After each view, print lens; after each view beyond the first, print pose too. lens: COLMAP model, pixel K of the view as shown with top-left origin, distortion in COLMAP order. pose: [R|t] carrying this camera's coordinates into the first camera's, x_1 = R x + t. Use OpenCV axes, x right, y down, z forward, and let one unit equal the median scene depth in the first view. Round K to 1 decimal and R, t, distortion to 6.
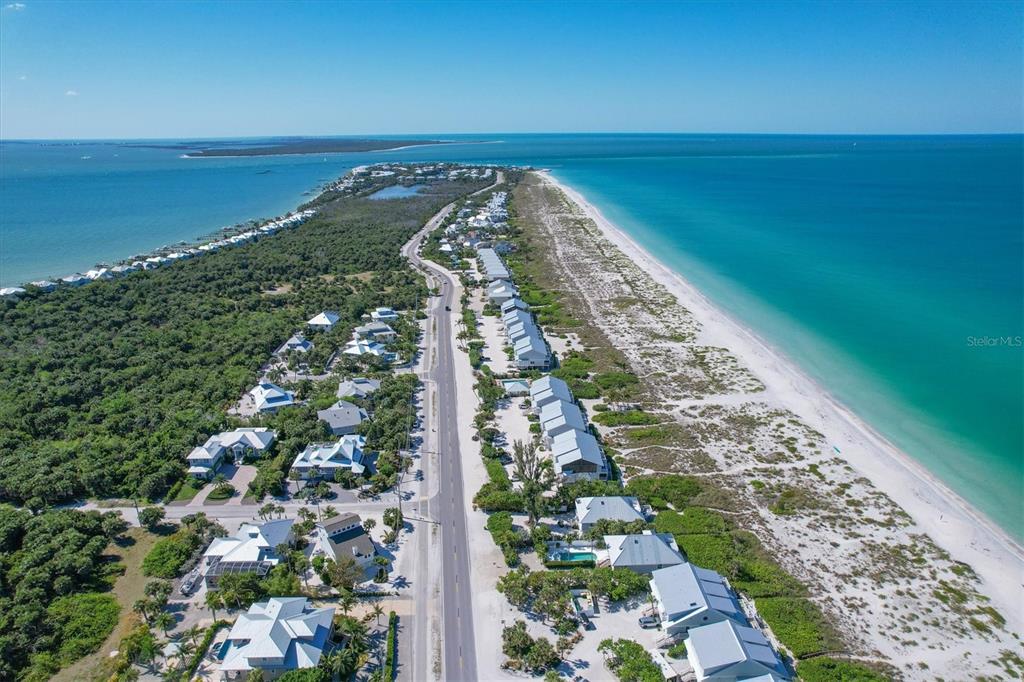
lens RADIAL K [[663.7, 0, 514.9], [0, 663.7, 341.7], [0, 0, 1]] dist [-0.062835, 0.051561]
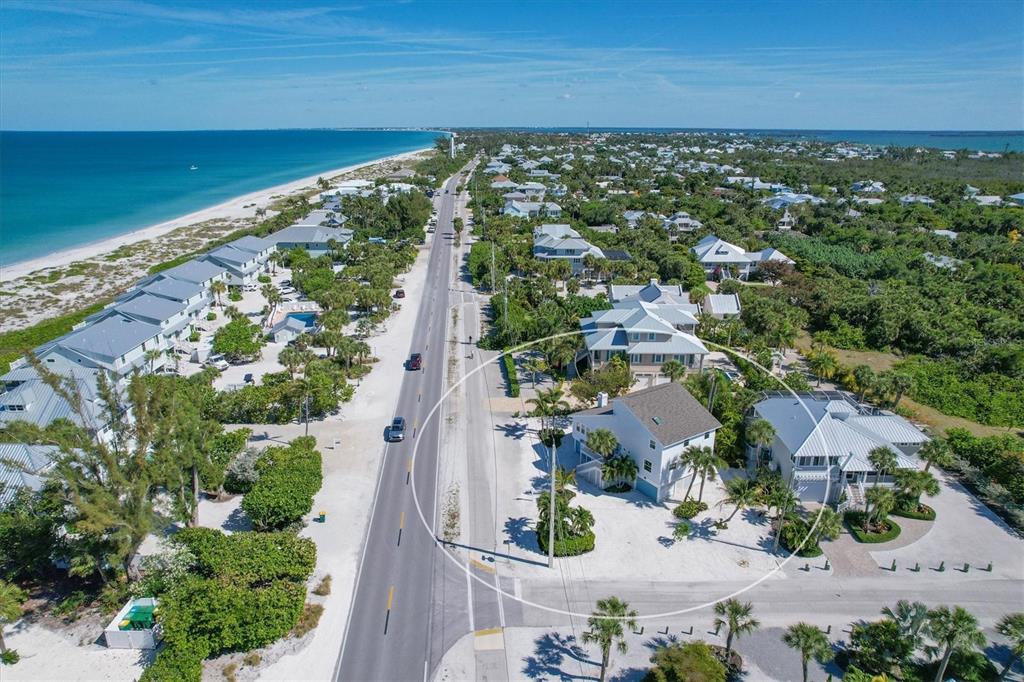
lens RADIAL K [[663.7, 0, 509.7], [0, 663.7, 340.0], [0, 0, 1]] dist [-0.062835, 0.051561]
pose [[-0.998996, -0.003929, 0.044637, -0.129145], [0.023049, 0.809205, 0.587074, -0.019354], [-0.038427, 0.587514, -0.808301, 0.935607]]
